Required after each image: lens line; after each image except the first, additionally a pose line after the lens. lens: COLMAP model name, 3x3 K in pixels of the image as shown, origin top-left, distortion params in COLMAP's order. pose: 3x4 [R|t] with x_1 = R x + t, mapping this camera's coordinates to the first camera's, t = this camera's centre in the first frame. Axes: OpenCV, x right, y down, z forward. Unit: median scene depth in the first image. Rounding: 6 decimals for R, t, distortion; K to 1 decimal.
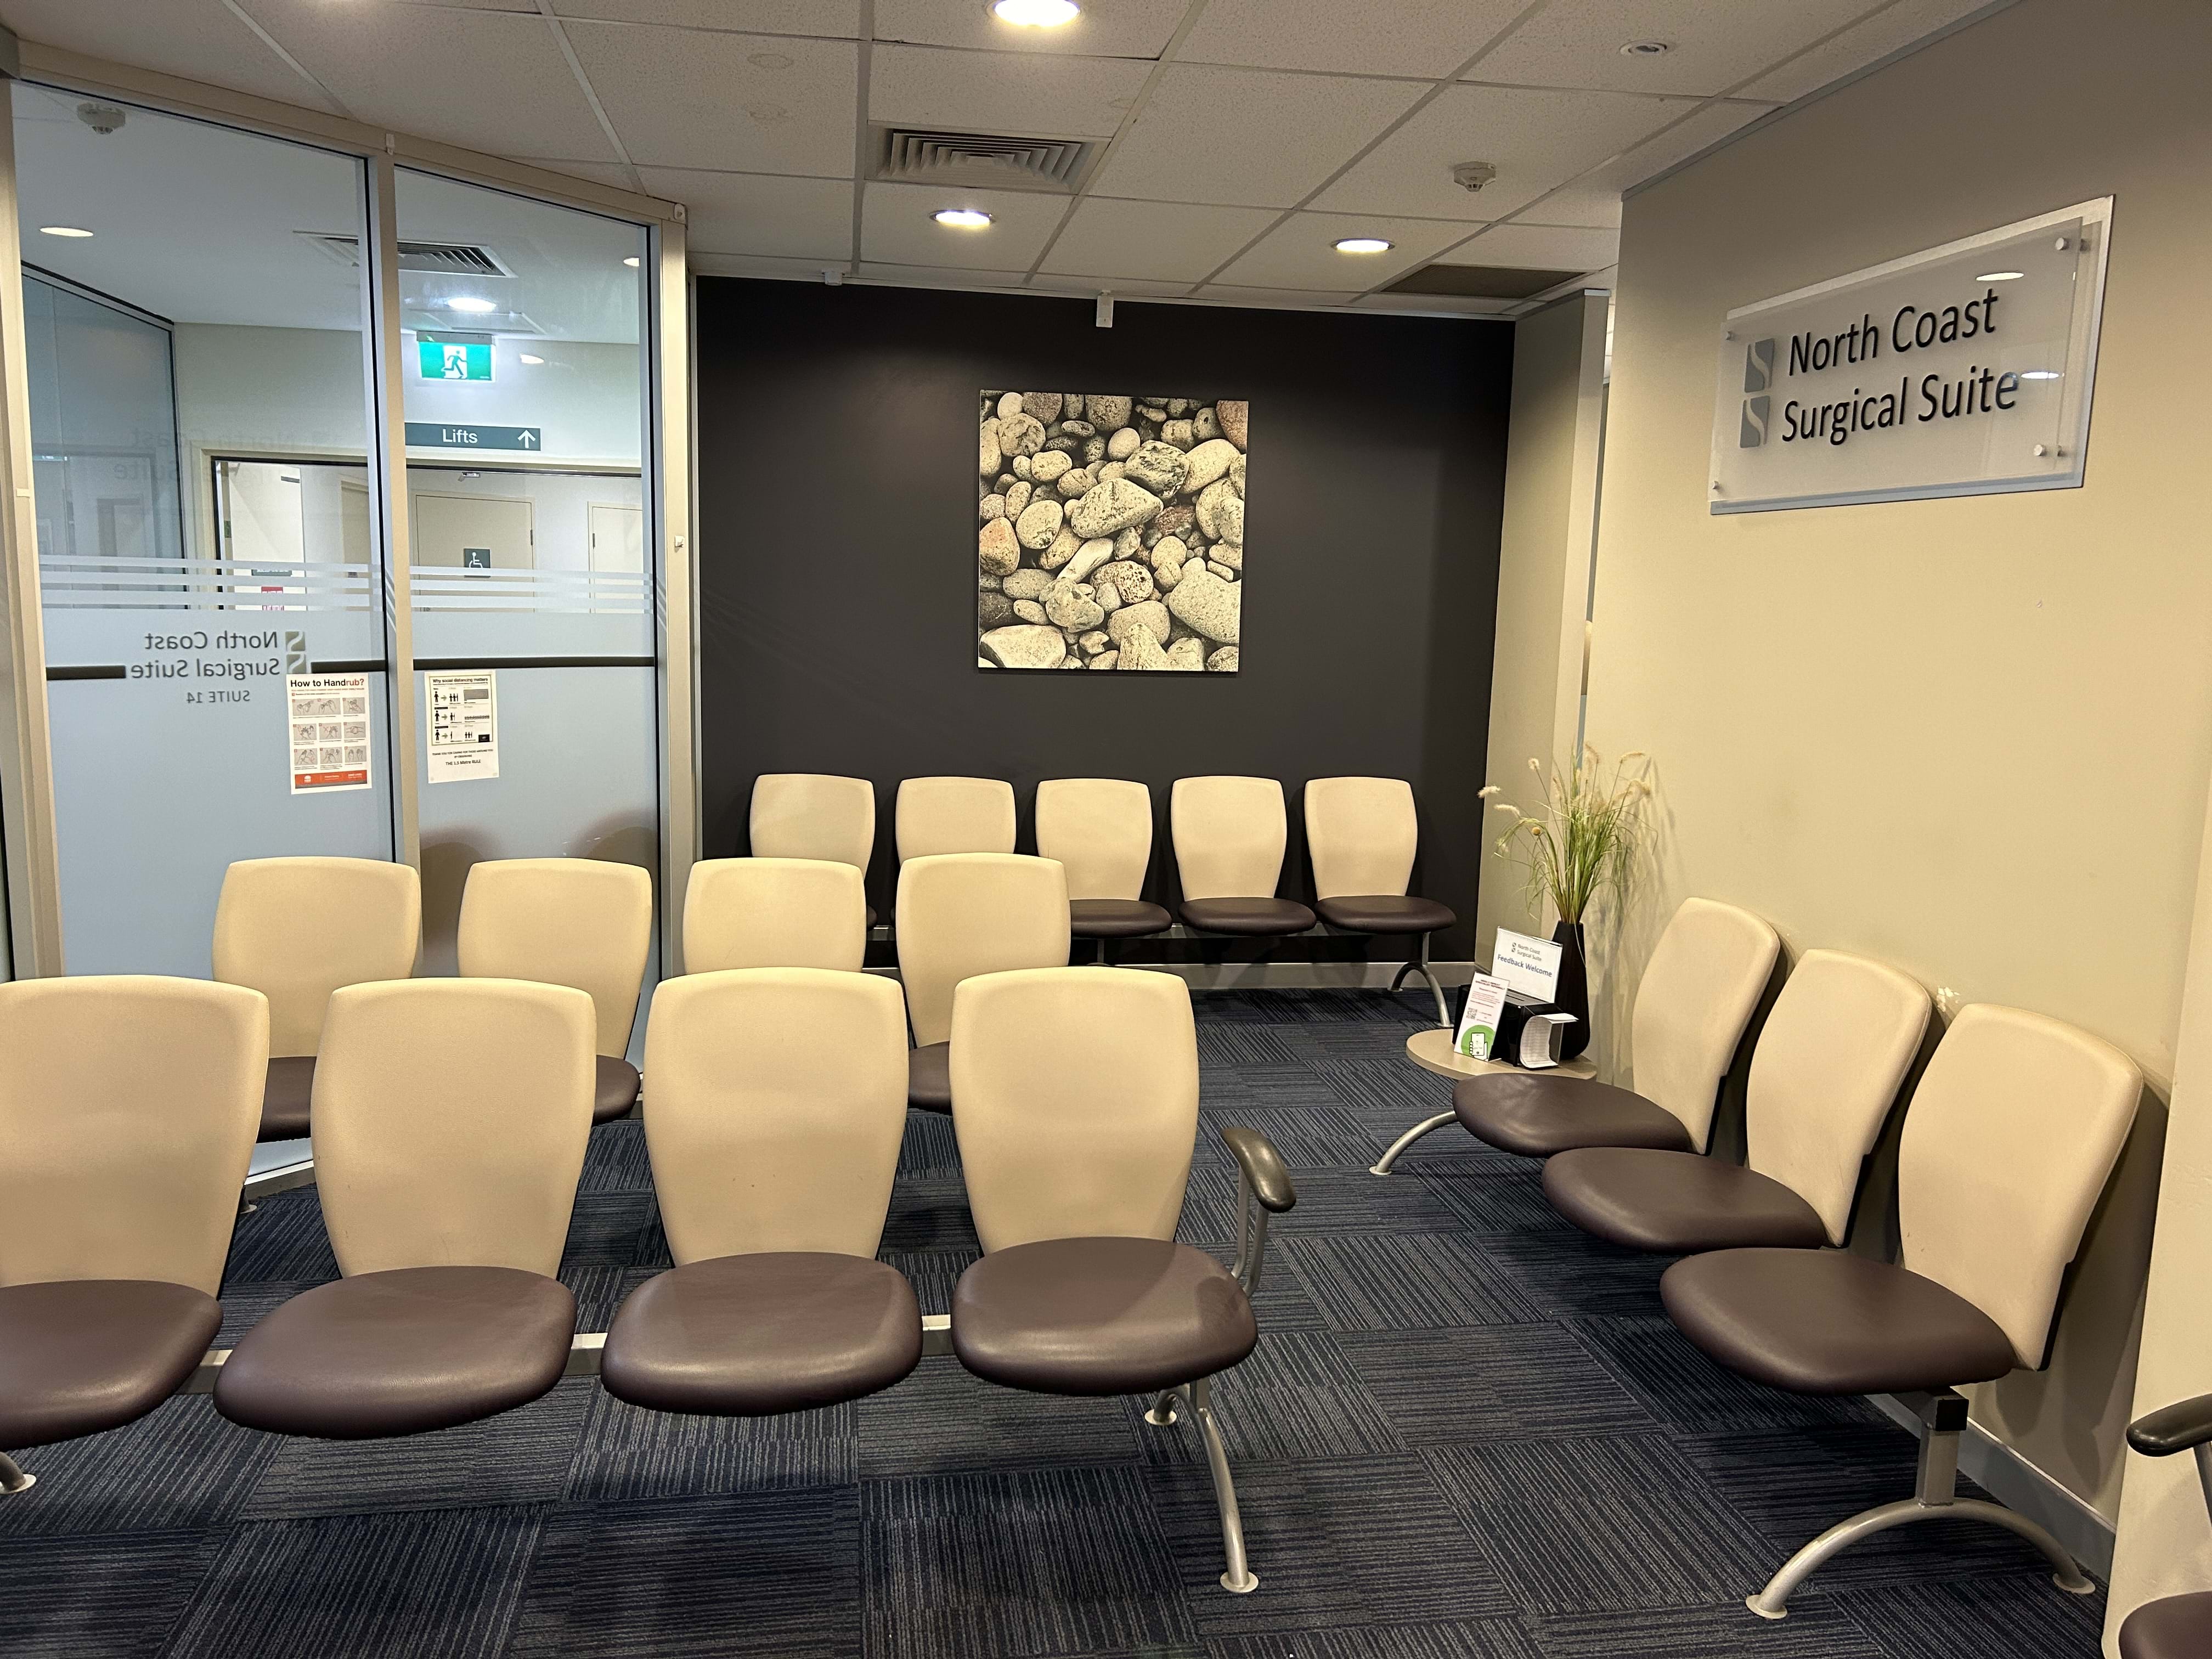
lens RADIAL K [[1673.7, 0, 1110.6], [0, 1673.7, 844.6], [0, 0, 1]] dist [0.049089, -0.052688]
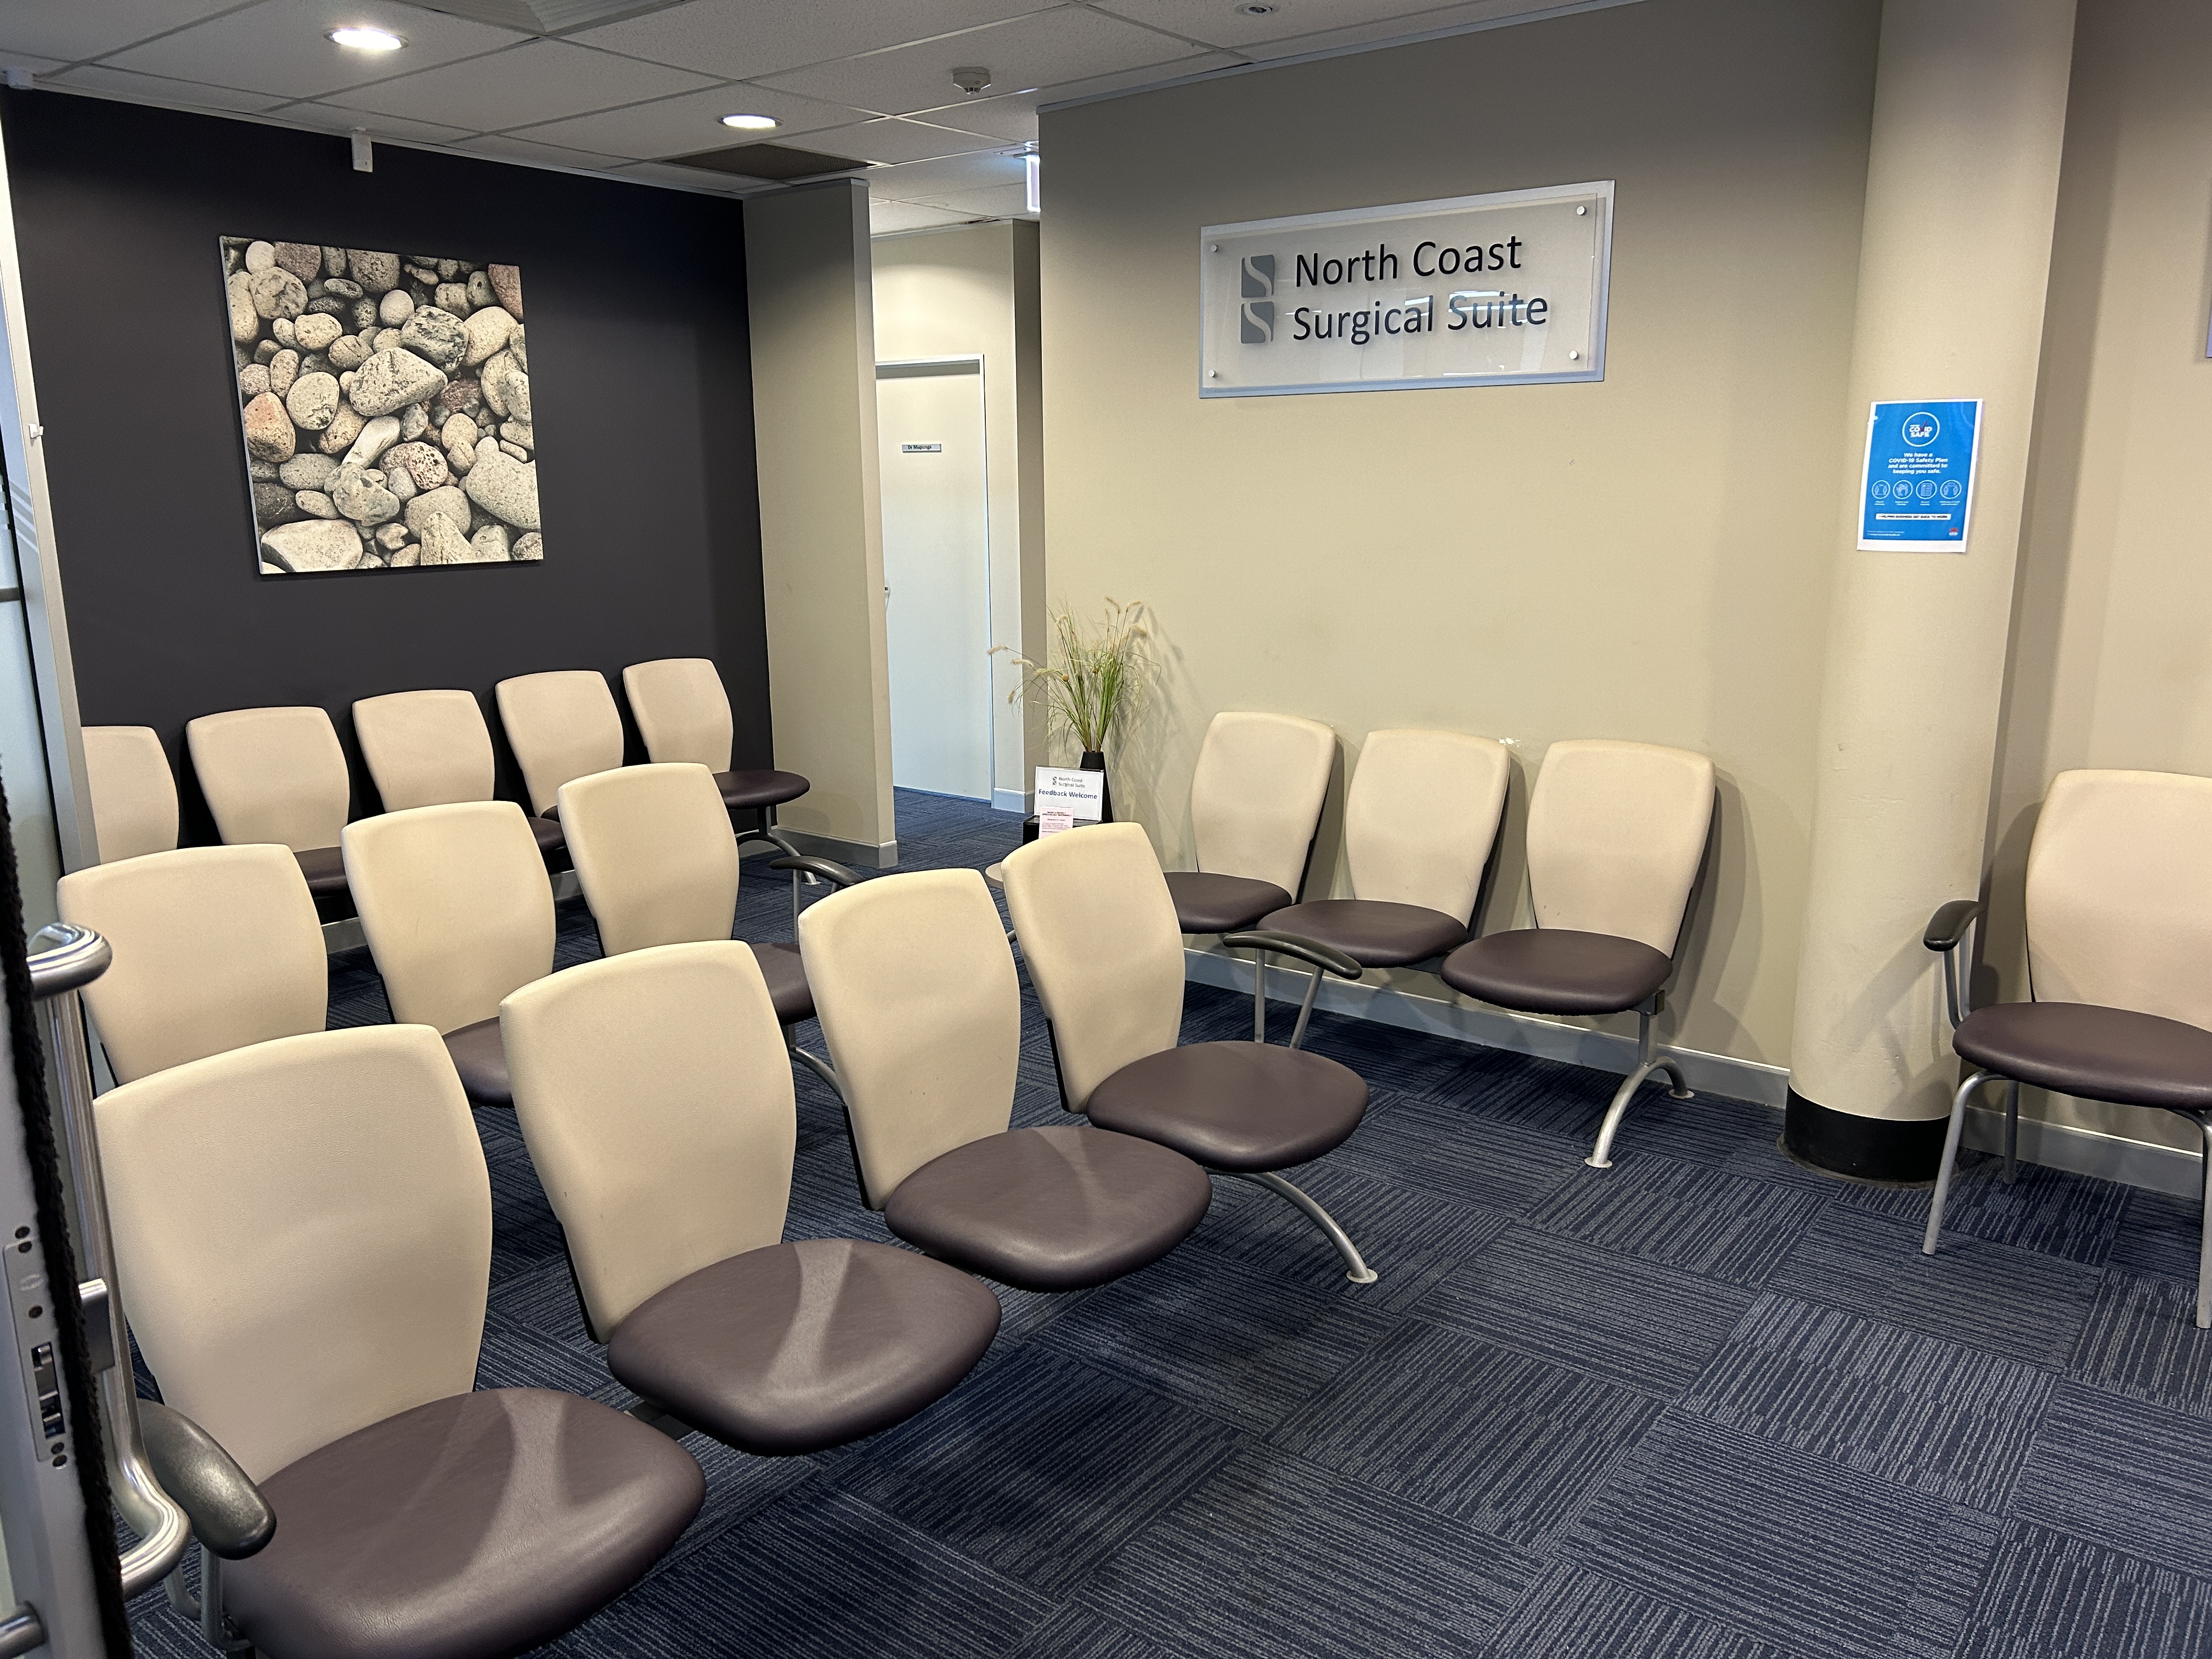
lens RADIAL K [[1673.7, 0, 1120.7], [0, 1673.7, 828.3], [0, 0, 1]] dist [0.049089, -0.052688]
pose [[0.740620, -0.170088, 0.650041, -0.336017], [0.126659, 0.985427, 0.113536, -0.021841], [-0.659879, -0.001754, 0.751370, 0.080536]]
